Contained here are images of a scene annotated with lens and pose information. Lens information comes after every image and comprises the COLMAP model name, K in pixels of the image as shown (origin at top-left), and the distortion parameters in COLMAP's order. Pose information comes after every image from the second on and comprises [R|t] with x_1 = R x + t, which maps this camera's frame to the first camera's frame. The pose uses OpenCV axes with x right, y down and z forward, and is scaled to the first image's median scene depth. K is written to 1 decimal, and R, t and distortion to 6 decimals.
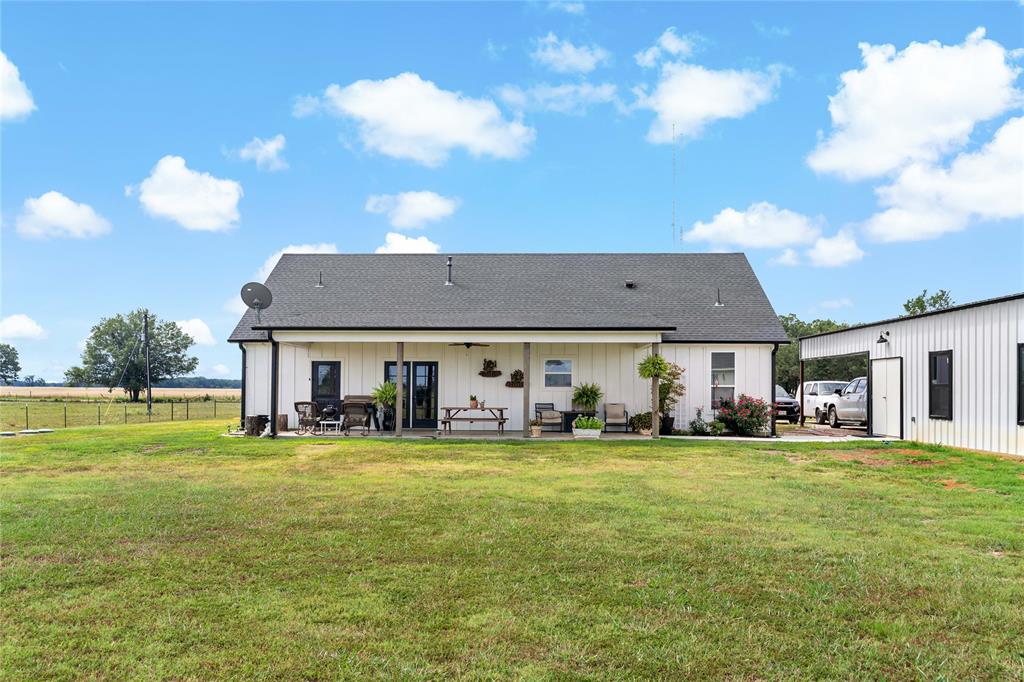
lens RADIAL K [[819.3, 0, 511.9], [0, 819.3, 387.4], [0, 0, 1]] dist [0.006126, 0.002195]
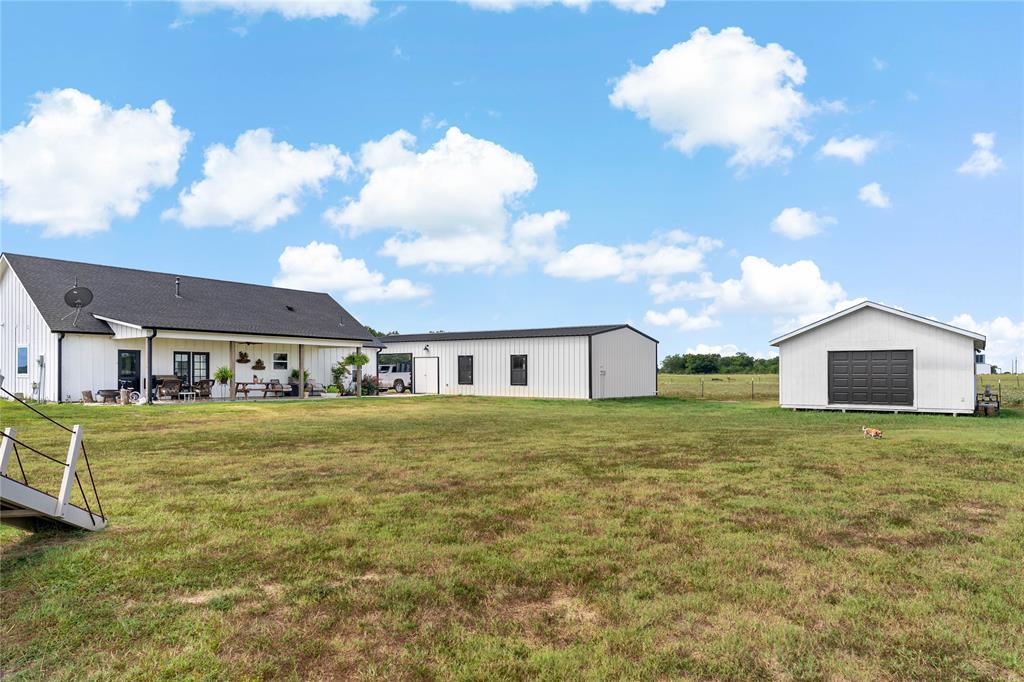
lens RADIAL K [[637.7, 0, 511.9], [0, 637.7, 372.1], [0, 0, 1]] dist [-0.000468, -0.000165]
pose [[0.546356, 0.001535, 0.837552, -0.775001], [-0.003134, 0.999995, 0.000211, 0.002460], [-0.837547, -0.002740, 0.546358, -0.102432]]
